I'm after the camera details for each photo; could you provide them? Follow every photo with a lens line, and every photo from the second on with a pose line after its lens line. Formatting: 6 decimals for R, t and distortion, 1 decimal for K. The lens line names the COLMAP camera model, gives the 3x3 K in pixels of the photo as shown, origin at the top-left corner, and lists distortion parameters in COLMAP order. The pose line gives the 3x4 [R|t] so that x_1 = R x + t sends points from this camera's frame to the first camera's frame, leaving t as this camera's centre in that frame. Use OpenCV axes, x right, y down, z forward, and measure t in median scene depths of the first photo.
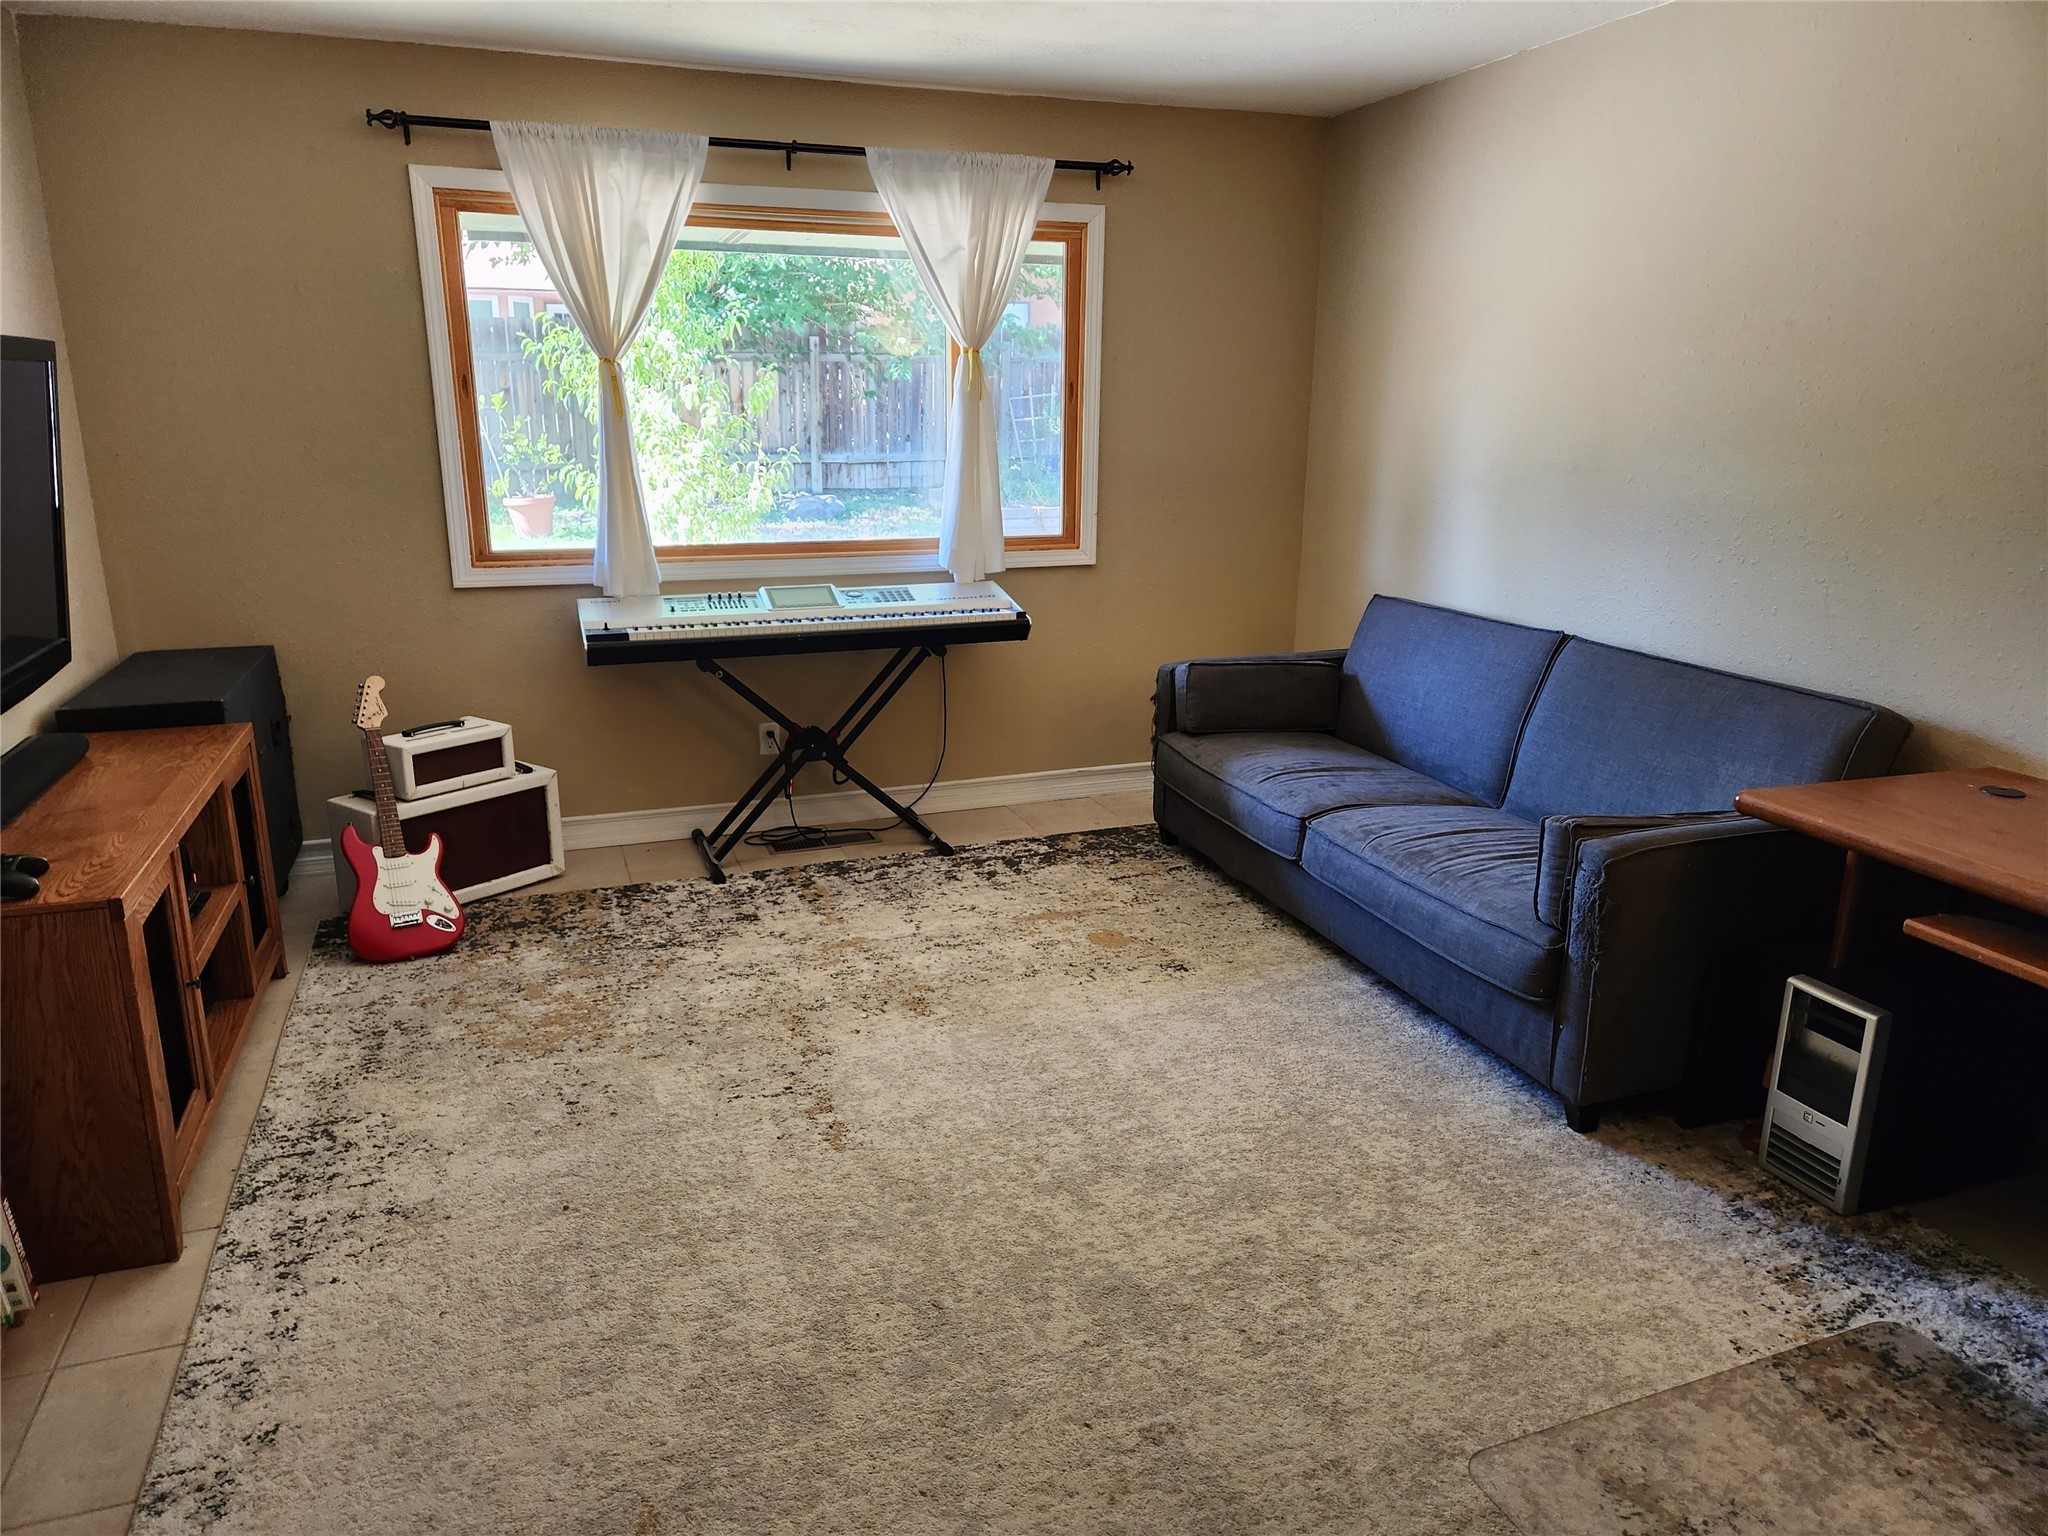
lens RADIAL K [[1369.1, 0, 986.2], [0, 1369.1, 757.3], [0, 0, 1]] dist [0.082629, -0.069593]
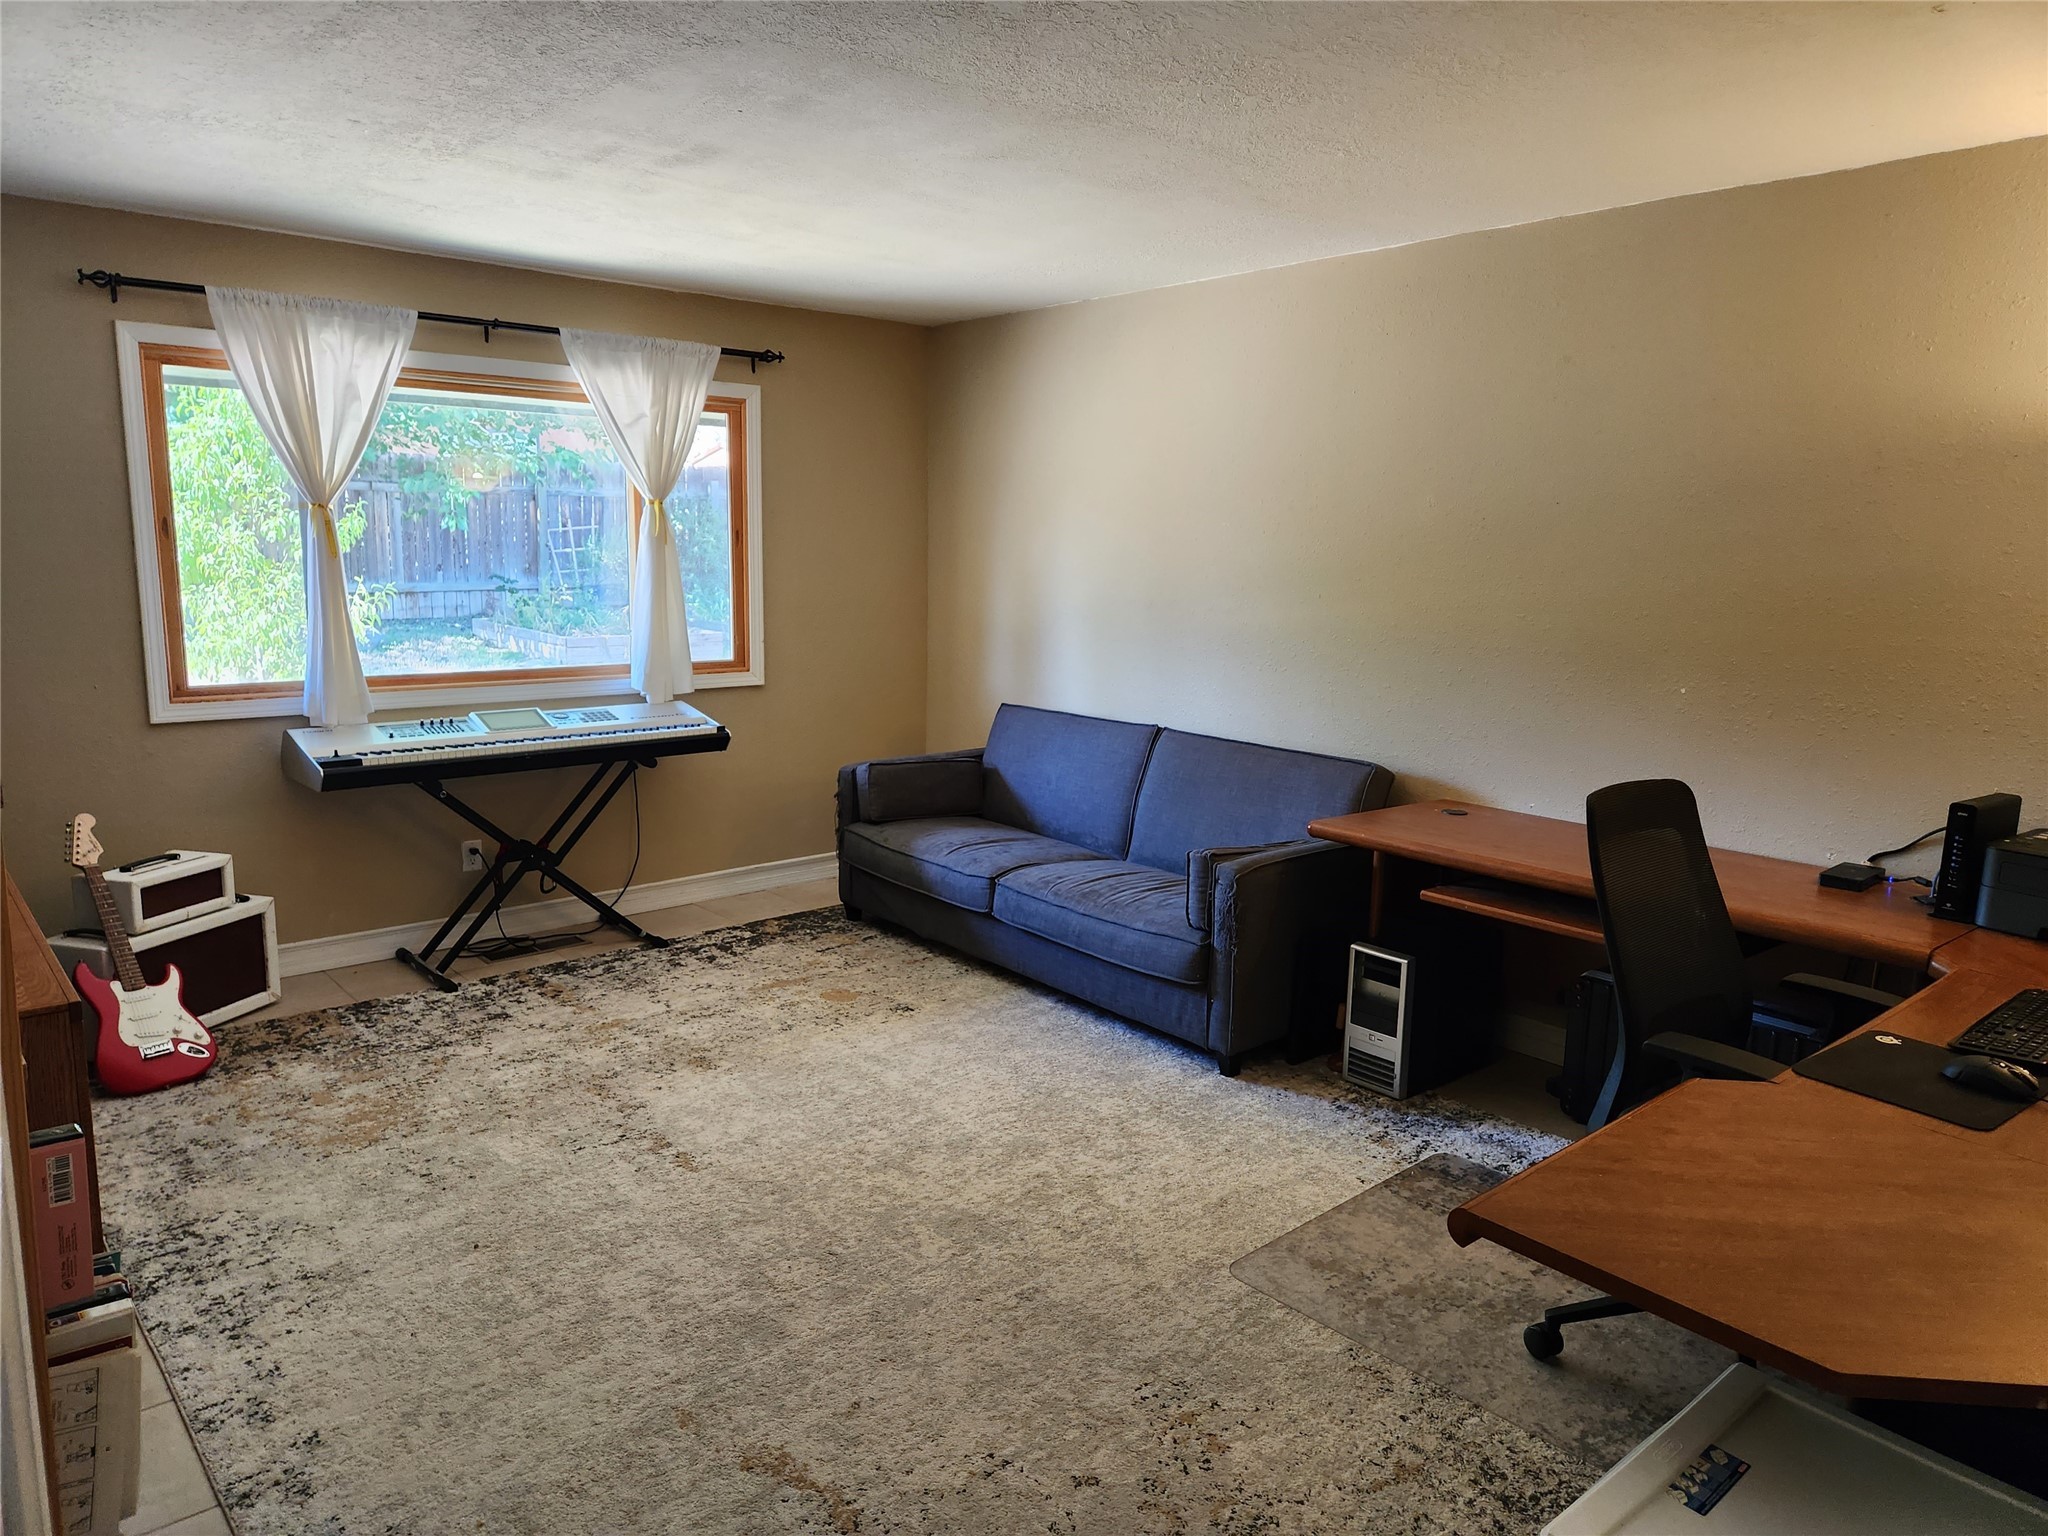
lens RADIAL K [[1369.1, 0, 988.5], [0, 1369.1, 756.3], [0, 0, 1]] dist [0.082629, -0.069593]
pose [[0.936485, -0.044003, 0.347937, -0.193236], [0.075631, 0.994093, -0.077843, 0.029443], [-0.342457, 0.099213, 0.934281, -0.172034]]
